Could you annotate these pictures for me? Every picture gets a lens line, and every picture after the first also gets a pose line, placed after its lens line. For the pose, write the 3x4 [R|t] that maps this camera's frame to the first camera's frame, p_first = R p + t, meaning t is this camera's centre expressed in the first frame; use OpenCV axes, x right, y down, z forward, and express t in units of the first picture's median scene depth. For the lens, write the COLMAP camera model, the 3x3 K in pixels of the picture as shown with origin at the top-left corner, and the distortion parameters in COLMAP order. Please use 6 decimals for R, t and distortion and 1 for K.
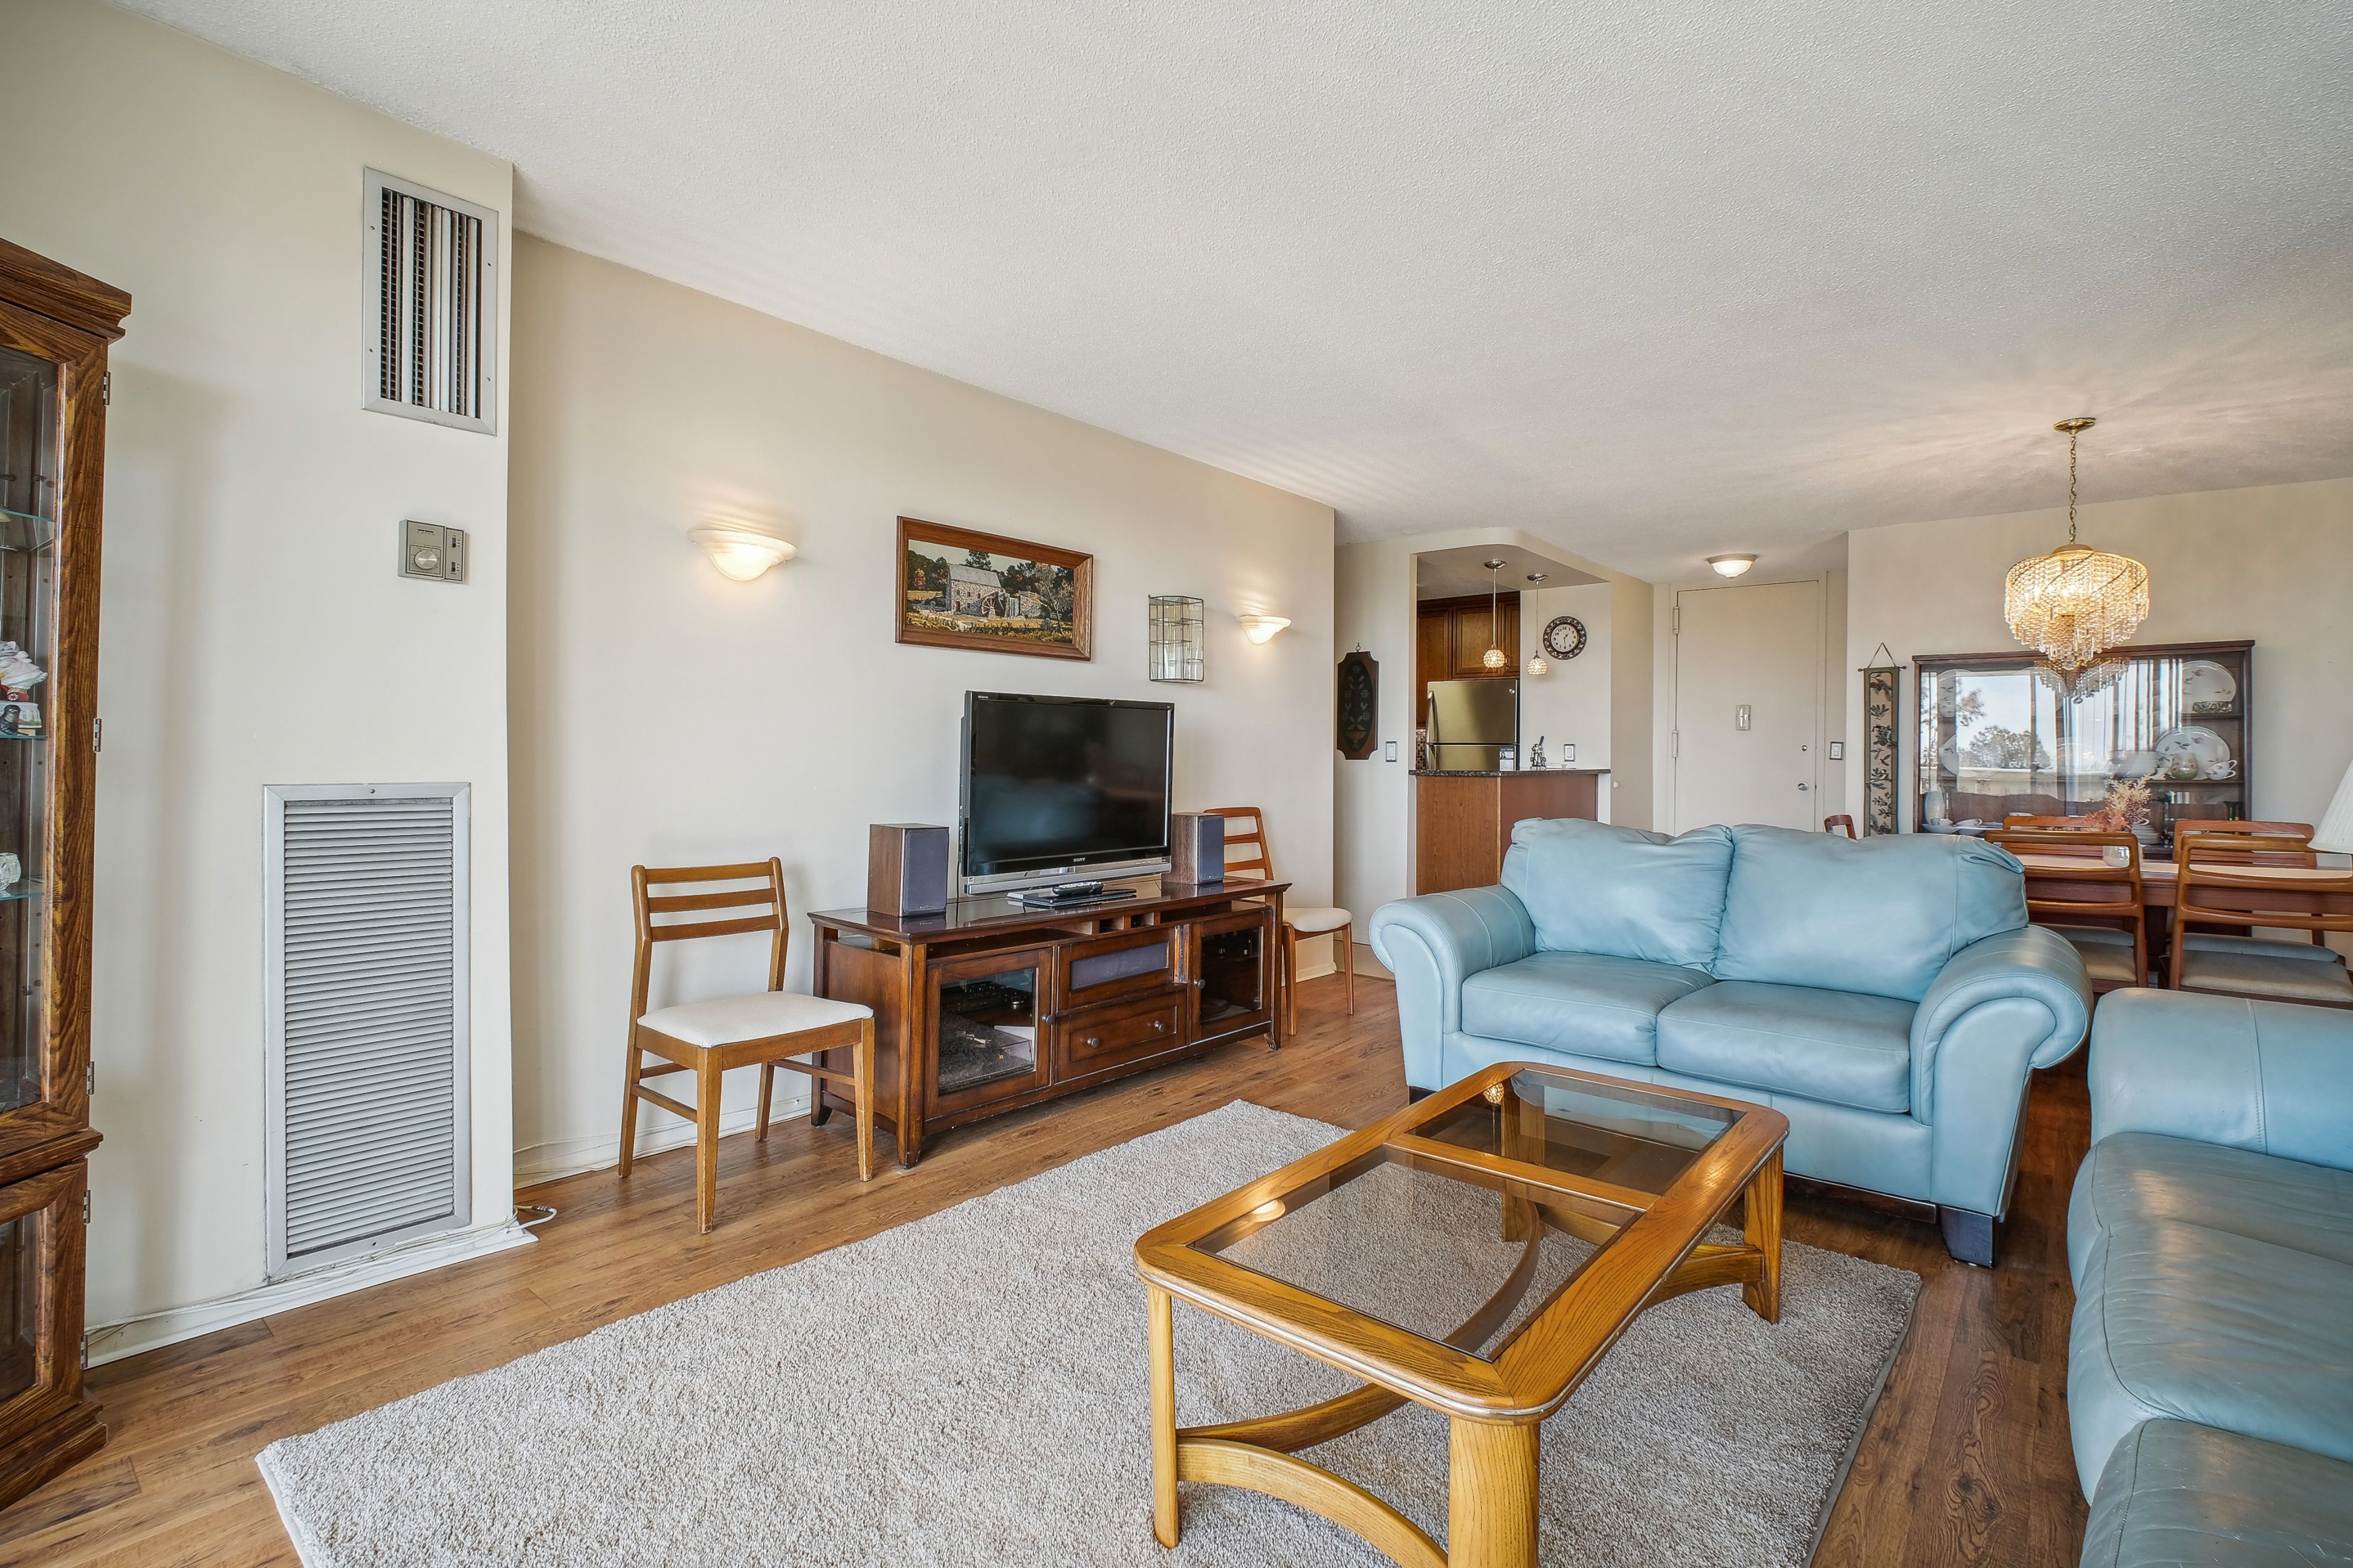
lens RADIAL K [[1082.1, 0, 1169.9], [0, 1082.1, 762.0], [0, 0, 1]] dist [-0.000091, -0.011384]
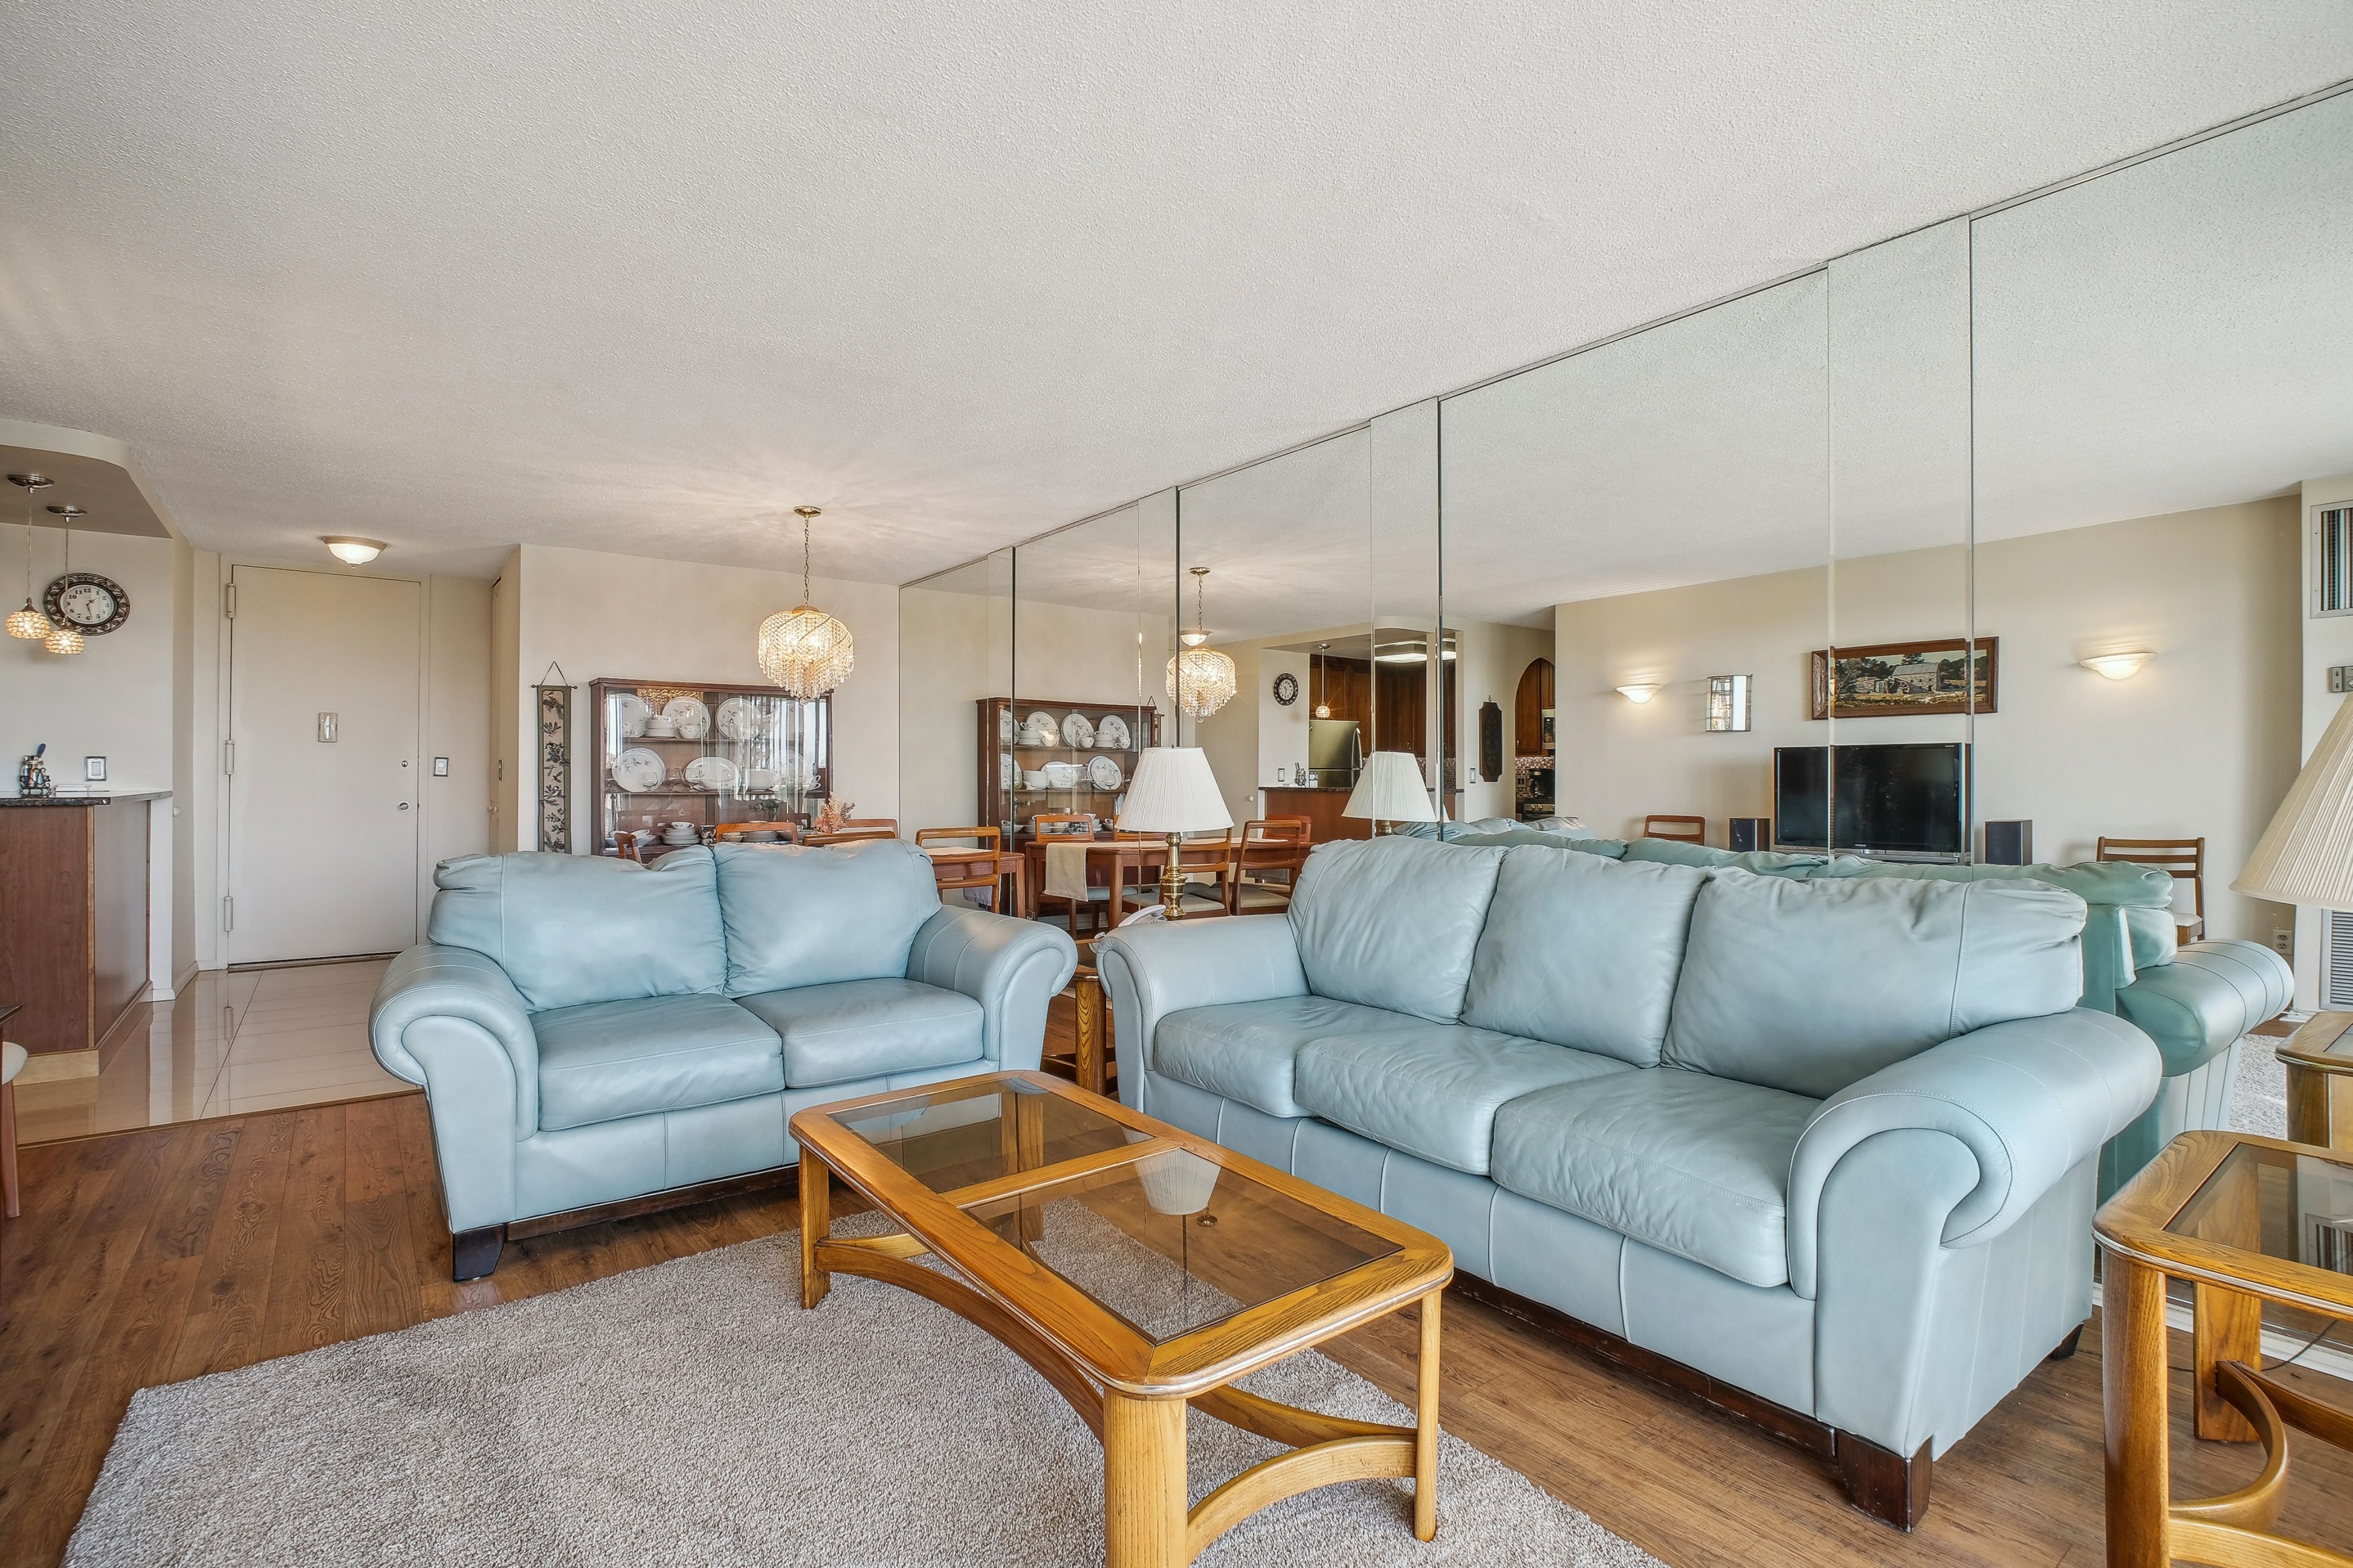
lens RADIAL K [[1097.9, 0, 1182.2], [0, 1097.9, 759.4], [0, 0, 1]] dist [-0.002001, -0.000724]
pose [[0.213037, 0.008562, 0.977007, -0.222097], [0.005375, 0.999936, -0.009935, -0.004922], [-0.977029, 0.007368, 0.212977, 0.204230]]
